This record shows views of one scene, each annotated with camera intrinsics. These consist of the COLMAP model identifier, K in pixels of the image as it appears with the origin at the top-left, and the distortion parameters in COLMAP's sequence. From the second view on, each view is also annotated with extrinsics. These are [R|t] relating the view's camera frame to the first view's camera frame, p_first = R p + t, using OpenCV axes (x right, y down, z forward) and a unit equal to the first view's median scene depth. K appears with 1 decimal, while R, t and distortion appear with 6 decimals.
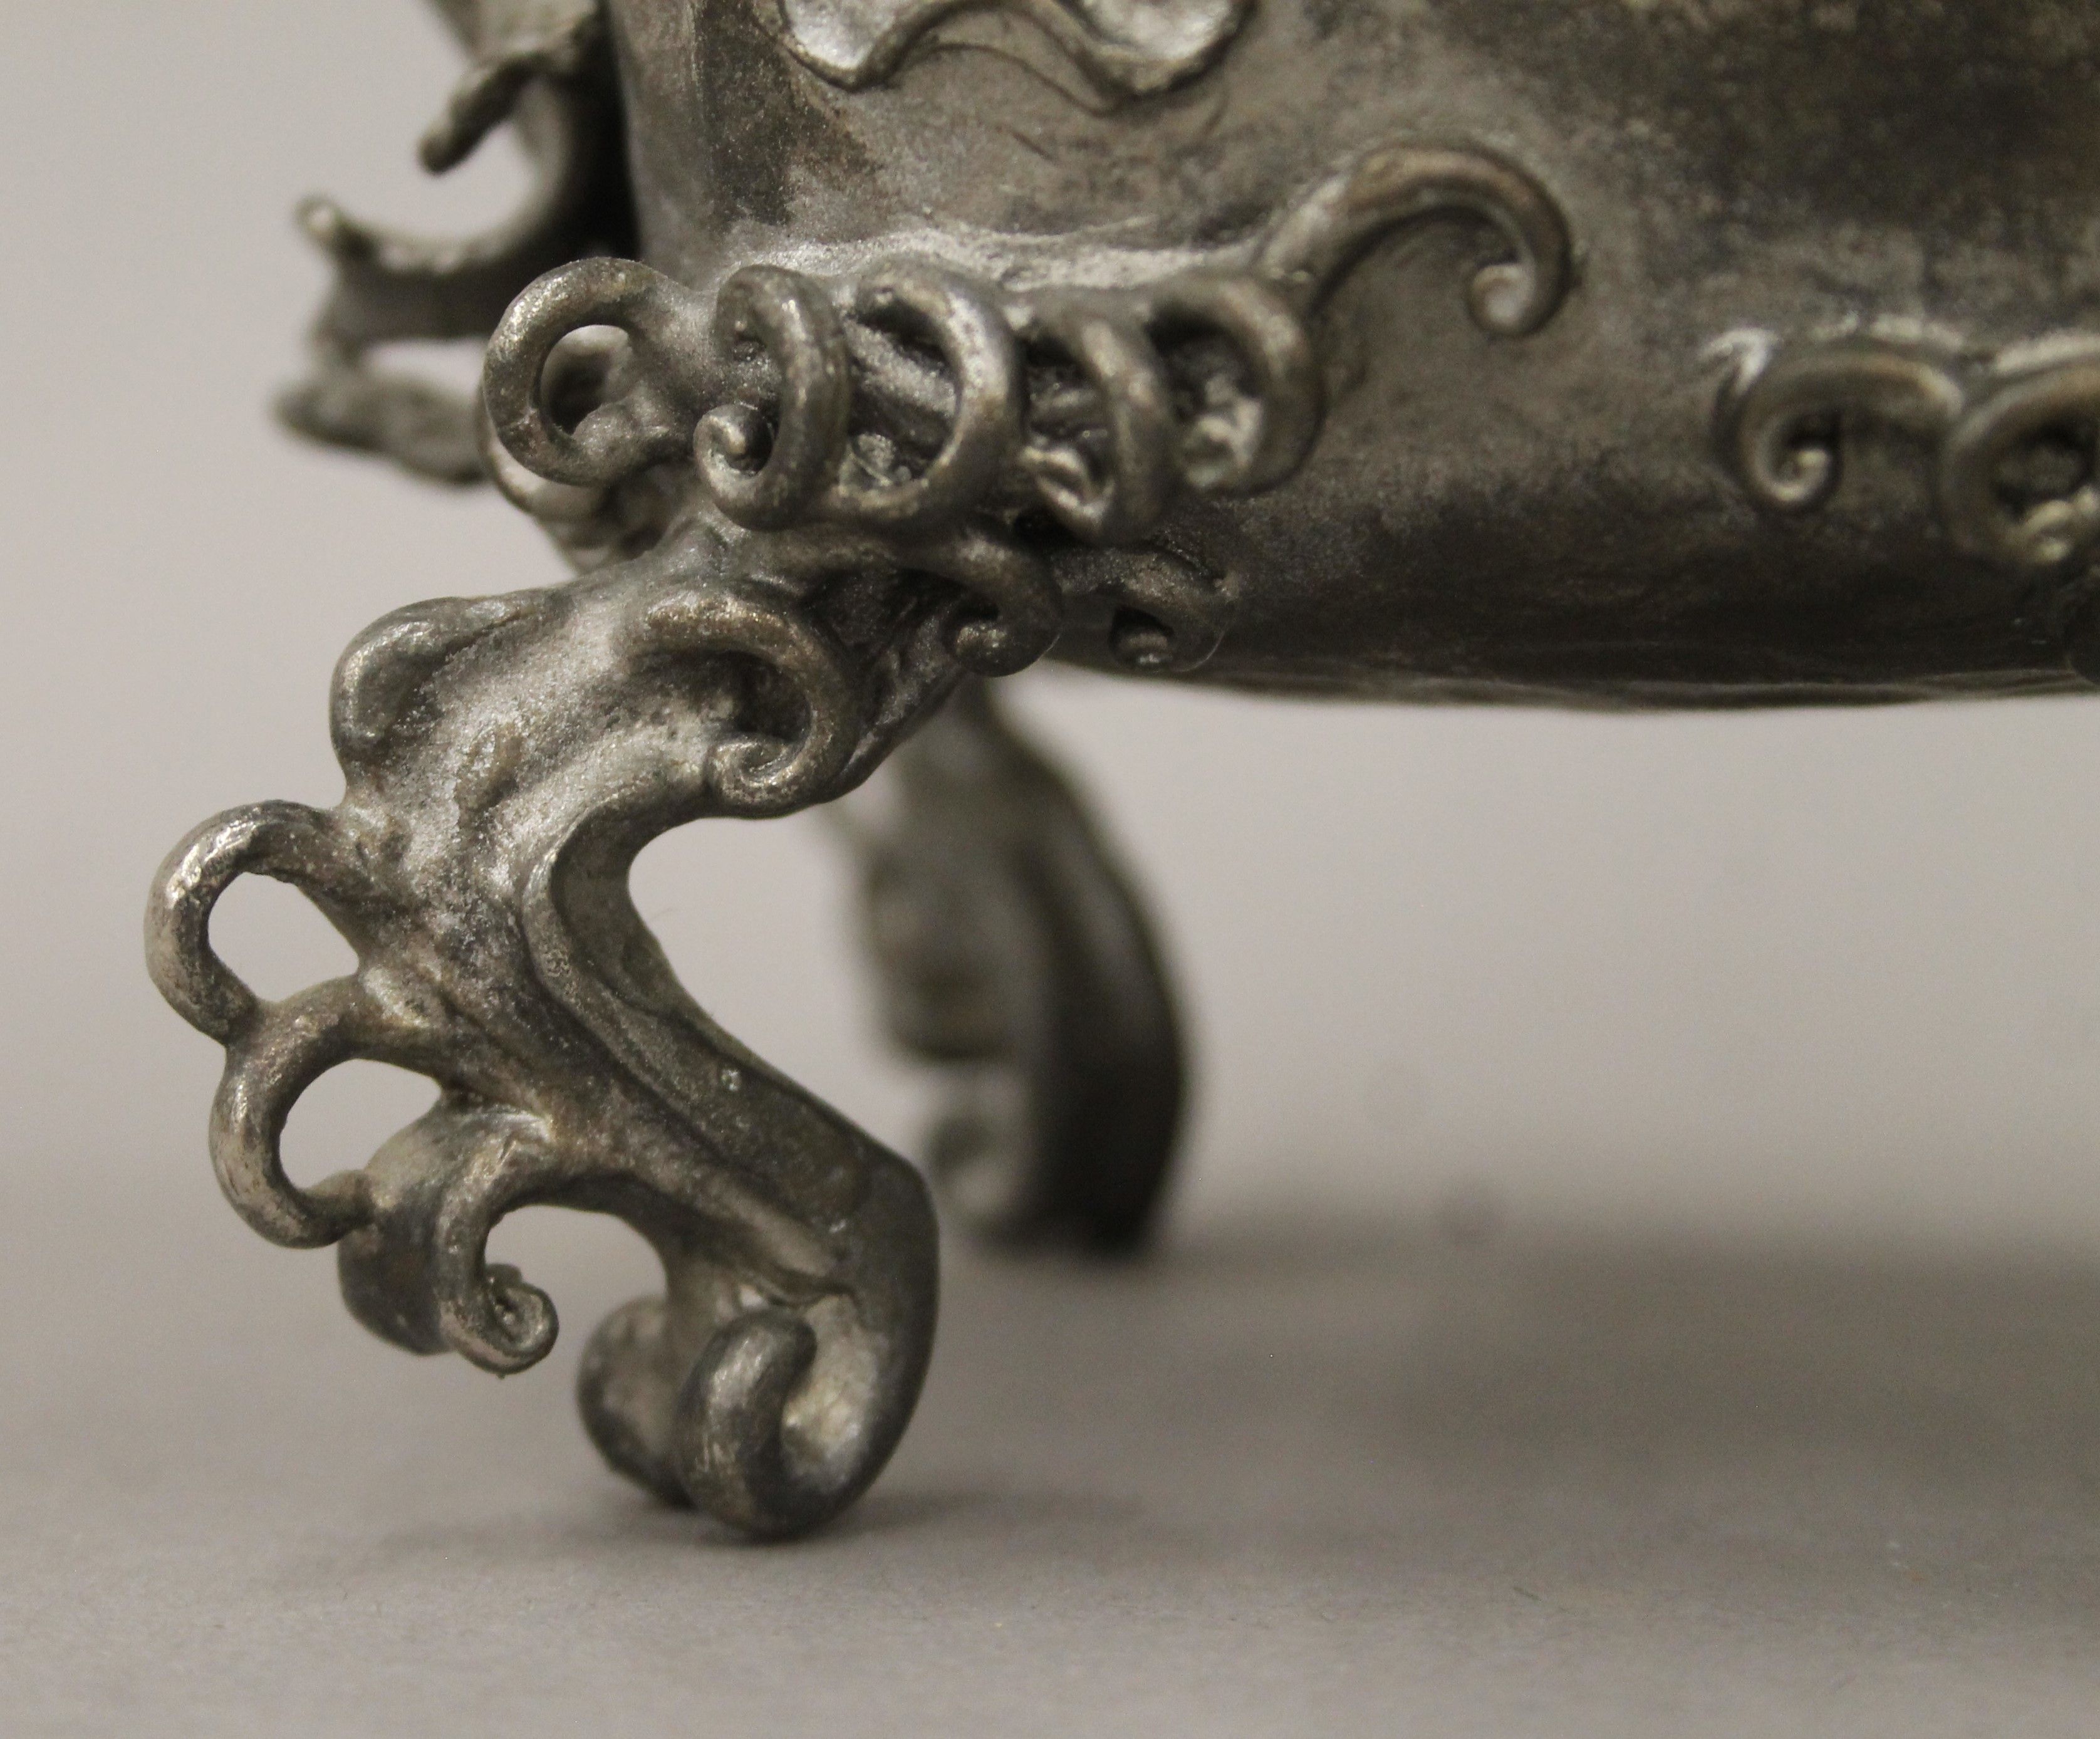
lens RADIAL K [[4868.9, 0, 1050.0], [0, 4868.9, 869.5], [0, 0, 1]] dist [0.041673, 0.256366]
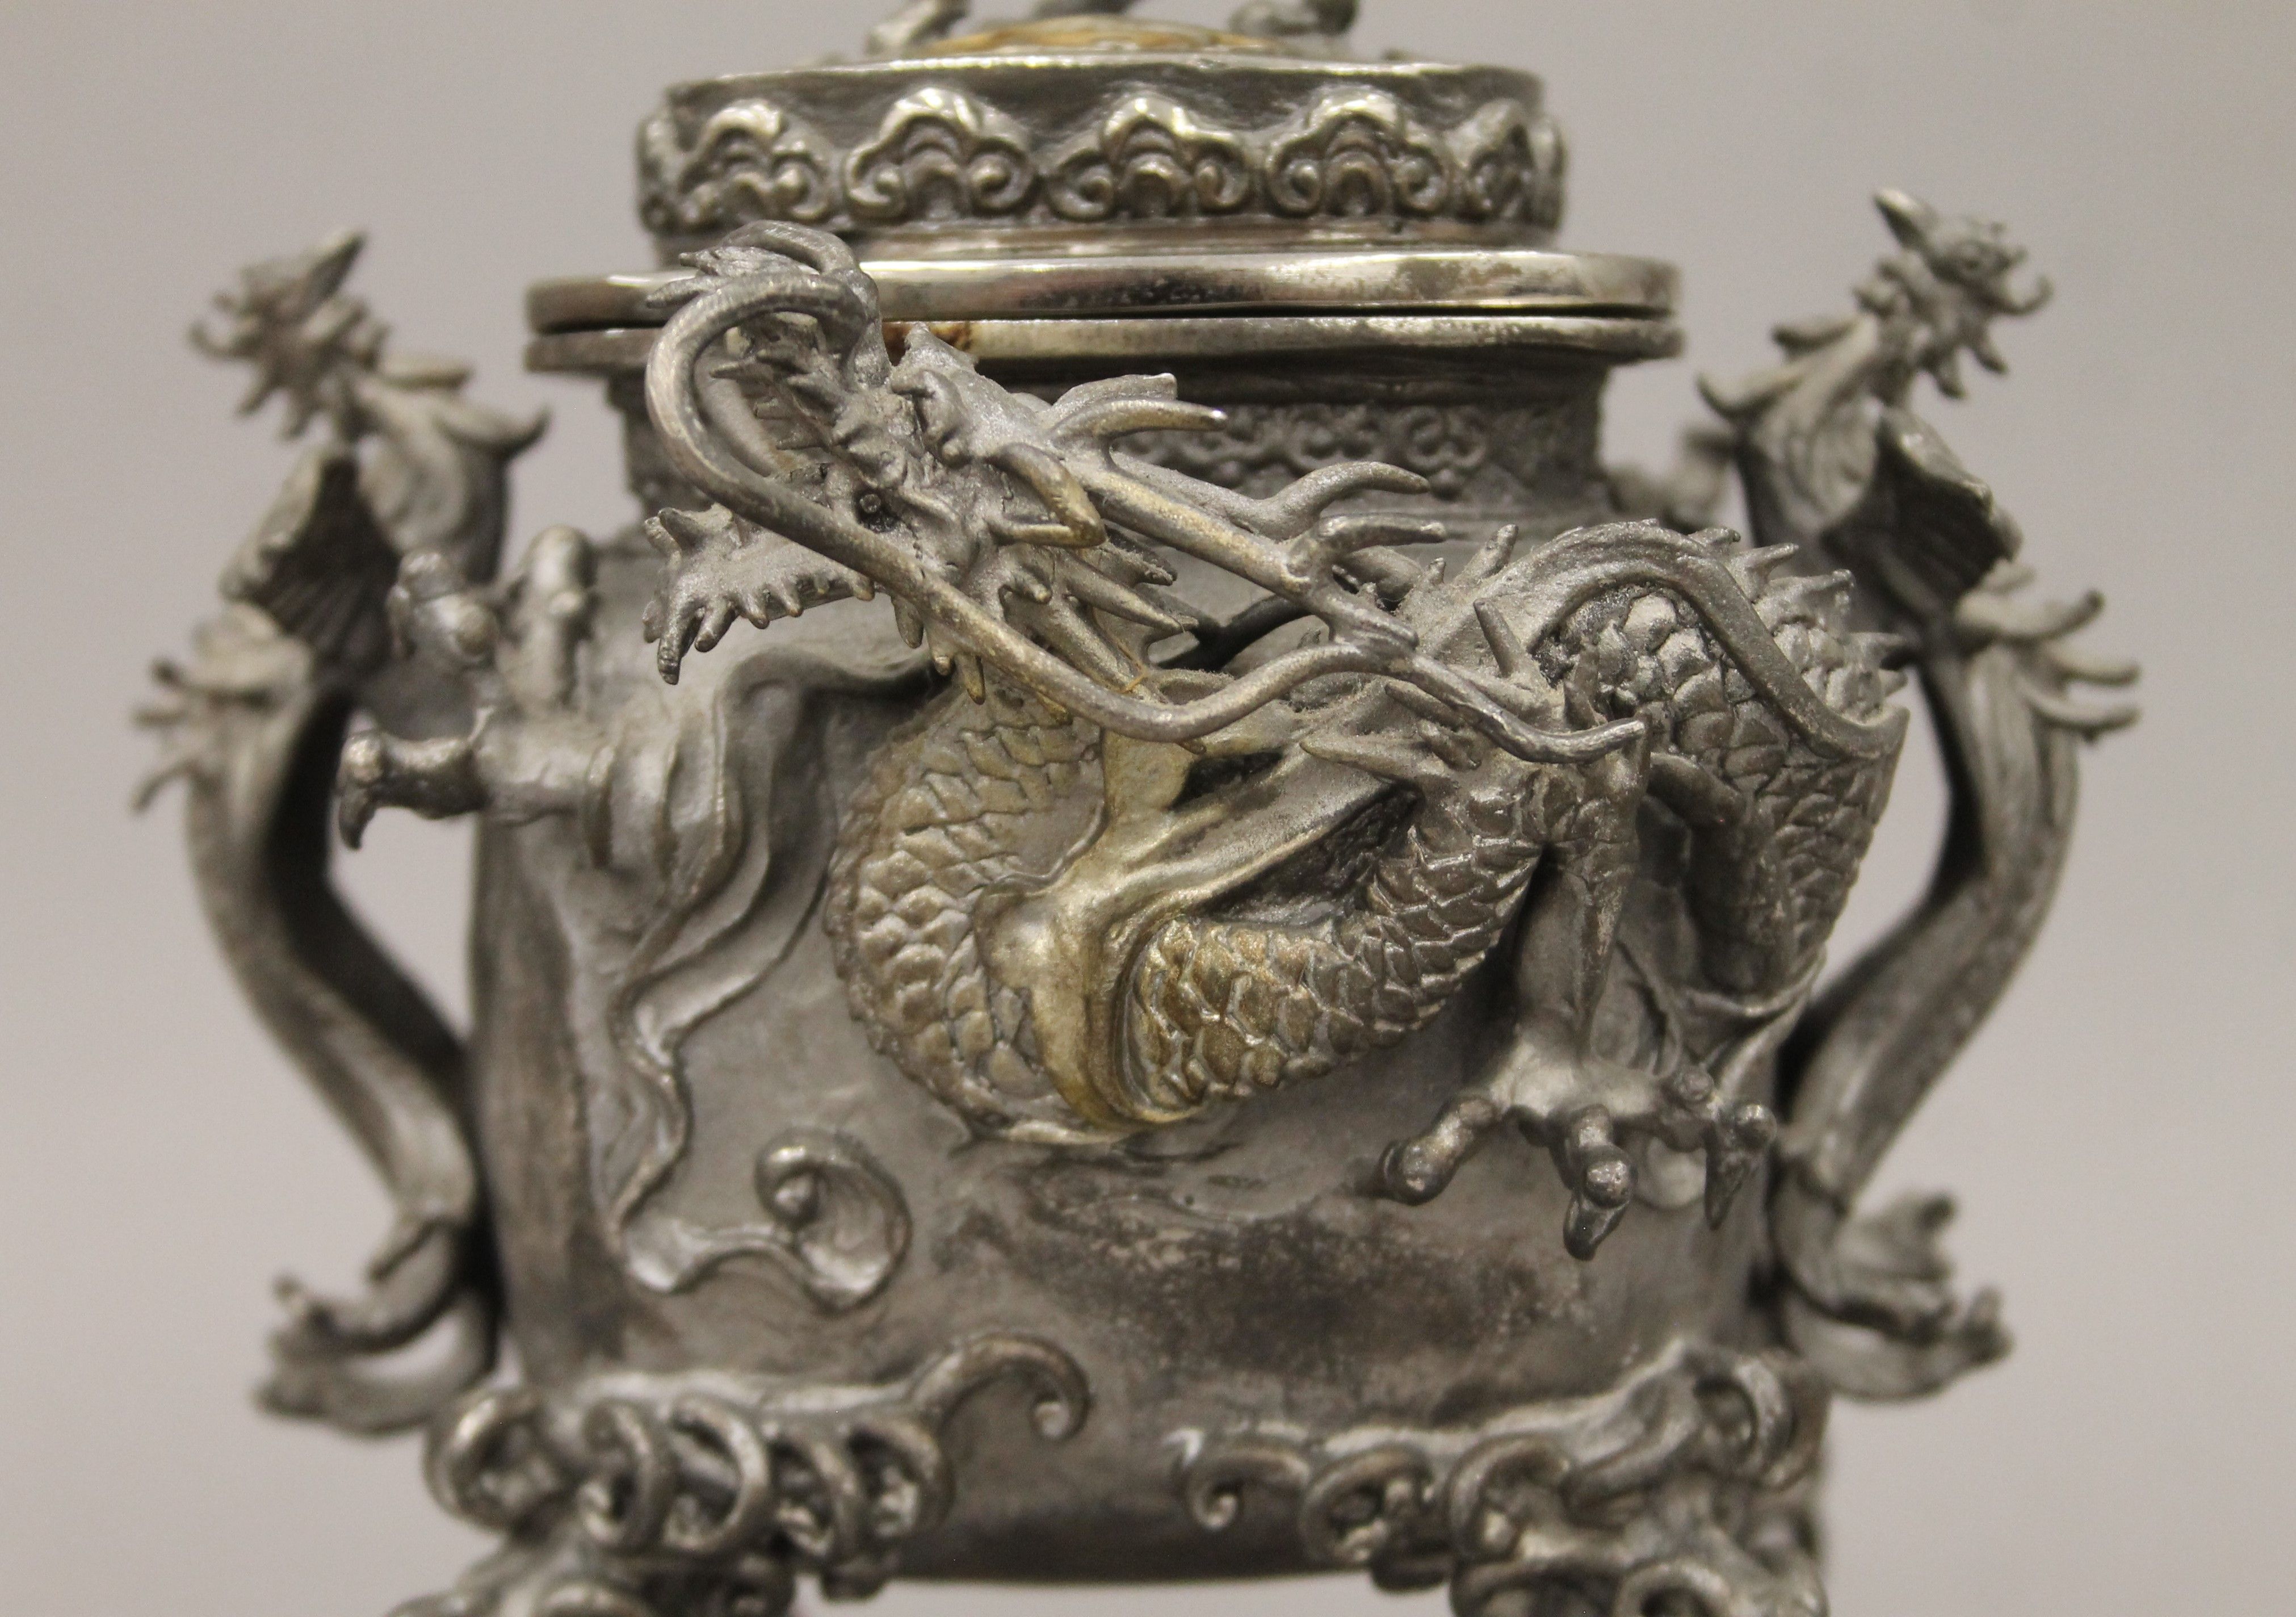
lens RADIAL K [[4851.3, 0, 1148.0], [0, 4851.3, 808.5], [0, 0, 1]] dist [0.156034, -0.224691]
pose [[0.986903, -0.036184, 0.157205, -0.138488], [0.038465, 0.999194, -0.011489, -0.310220], [-0.156663, 0.017386, 0.987499, -0.733655]]
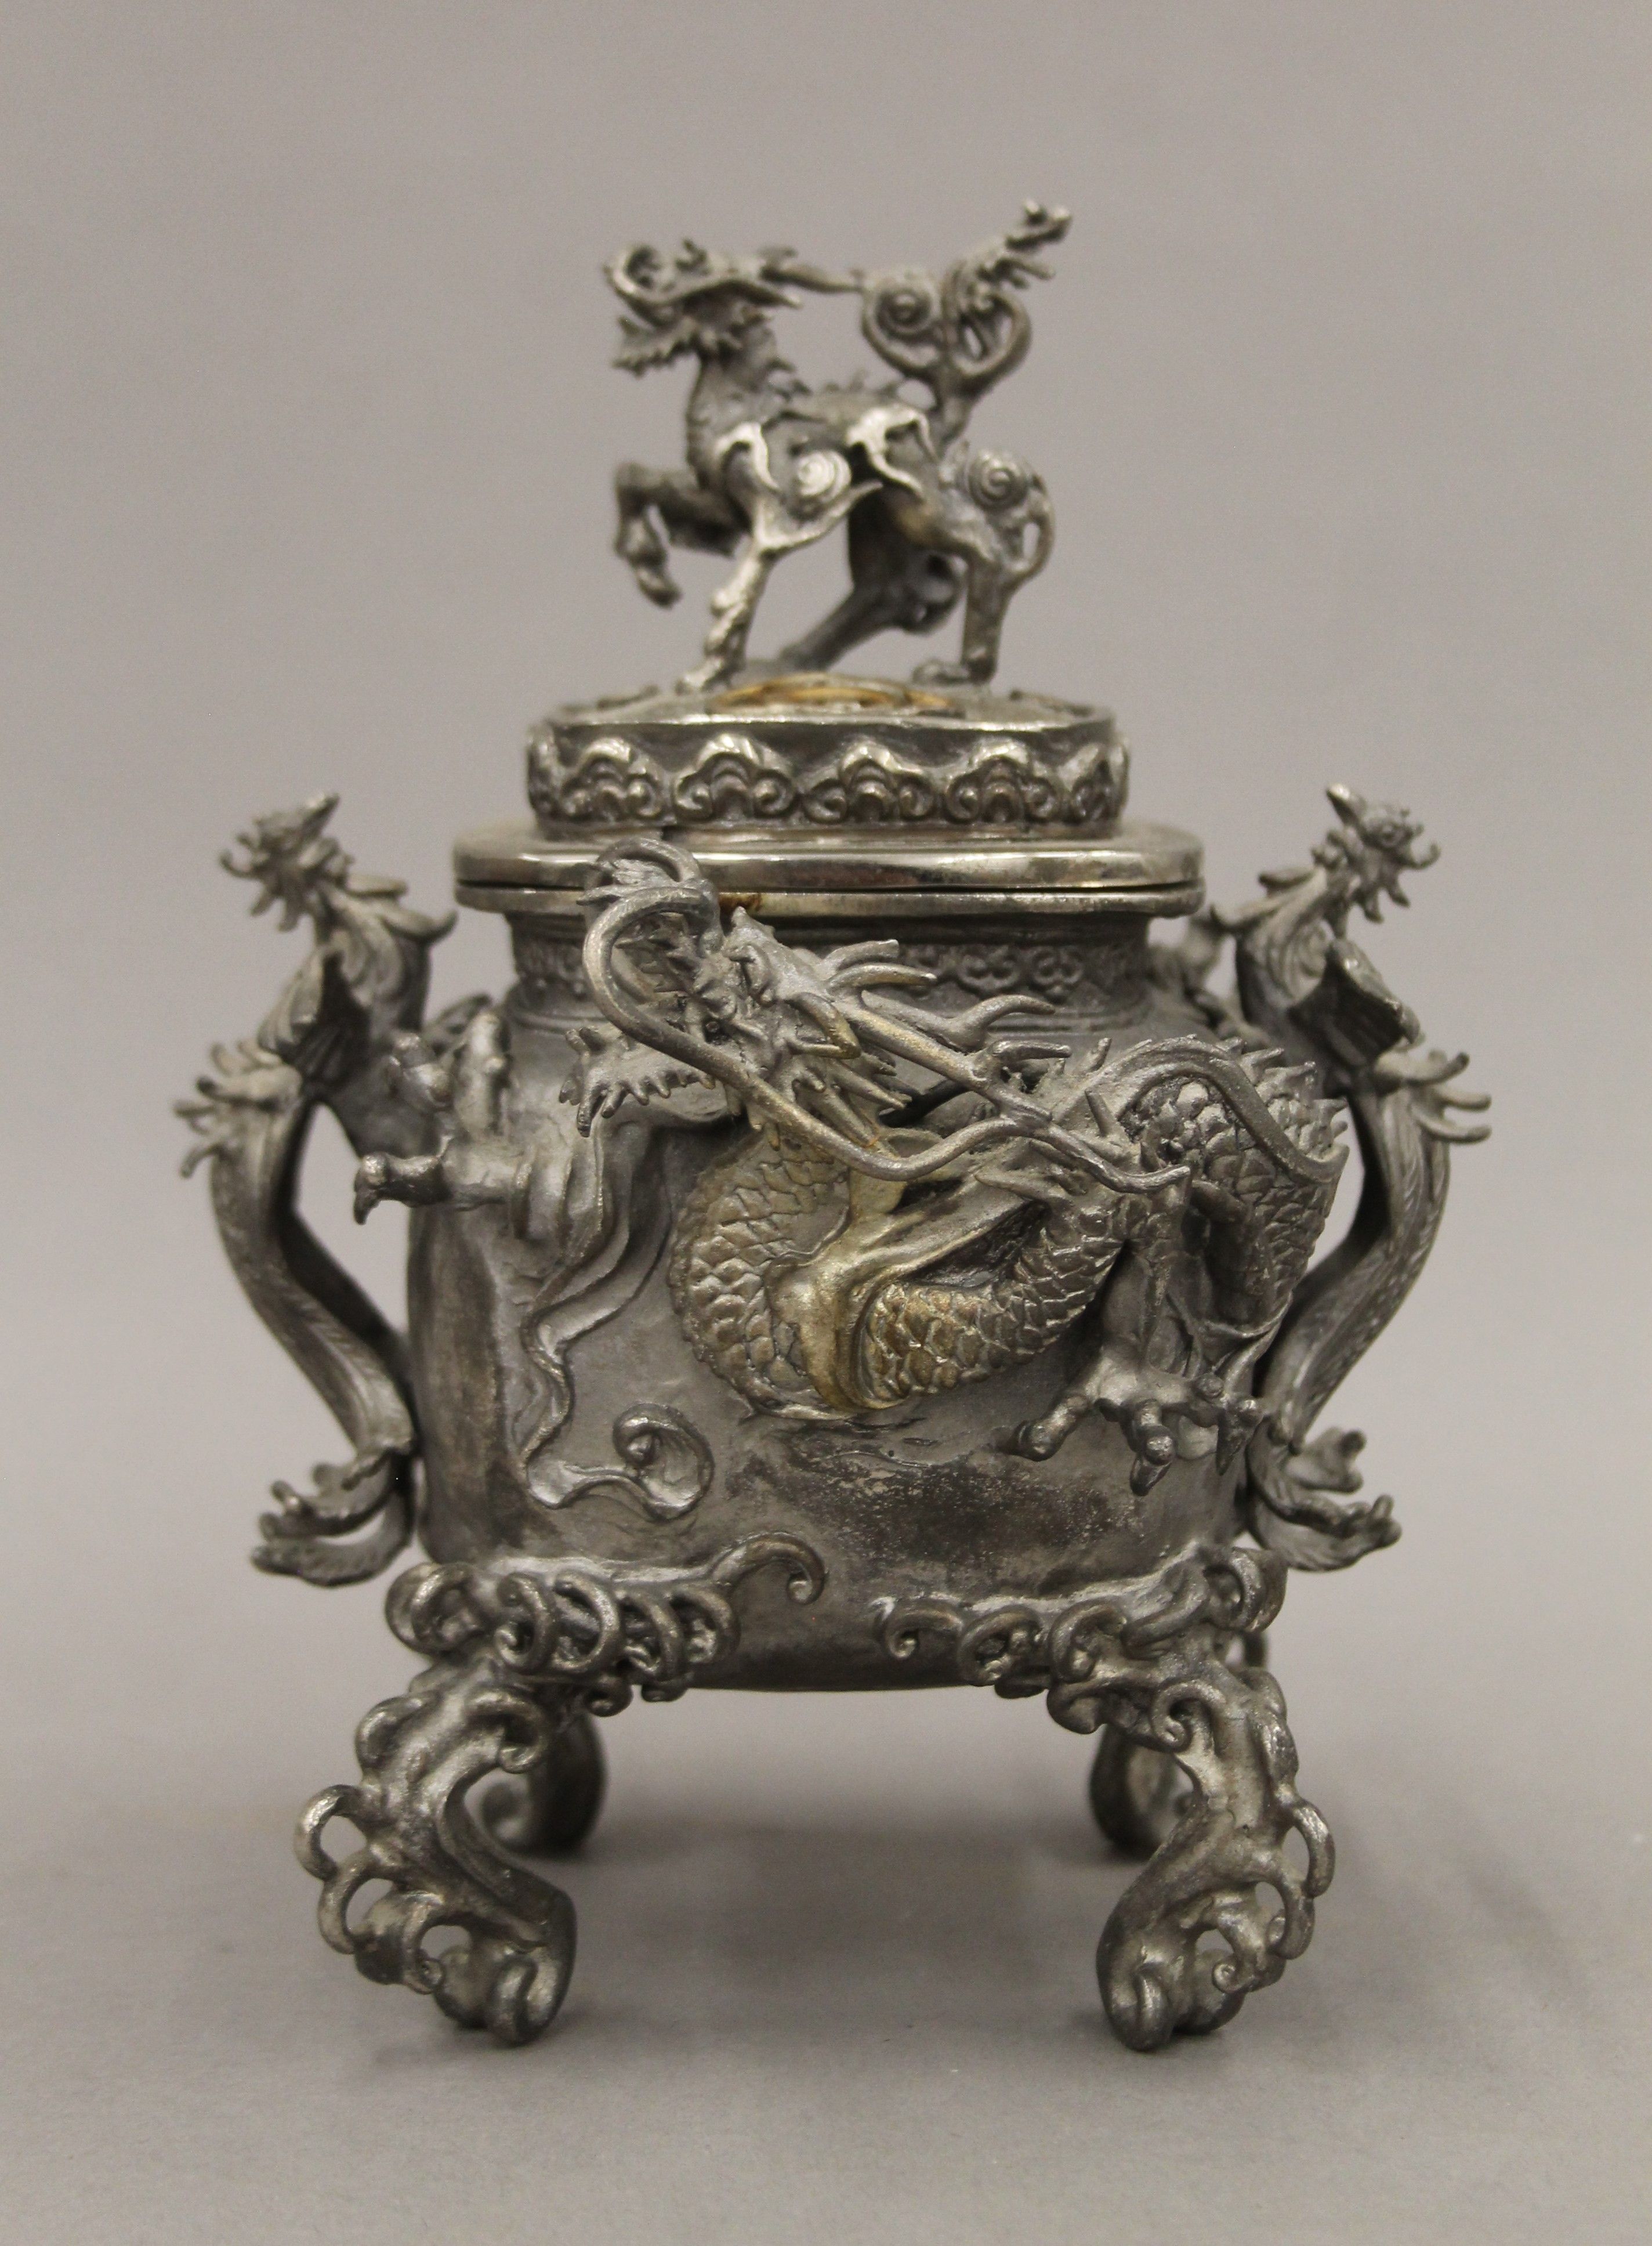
lens RADIAL K [[4178.8, 0, 834.7], [0, 4178.8, 1074.9], [0, 0, 1]] dist [0.132807, 0.121045]
pose [[0.977751, -0.028139, 0.207871, -0.367882], [0.023734, 0.999438, 0.023656, -0.457101], [-0.208420, -0.018196, 0.977870, -1.305480]]
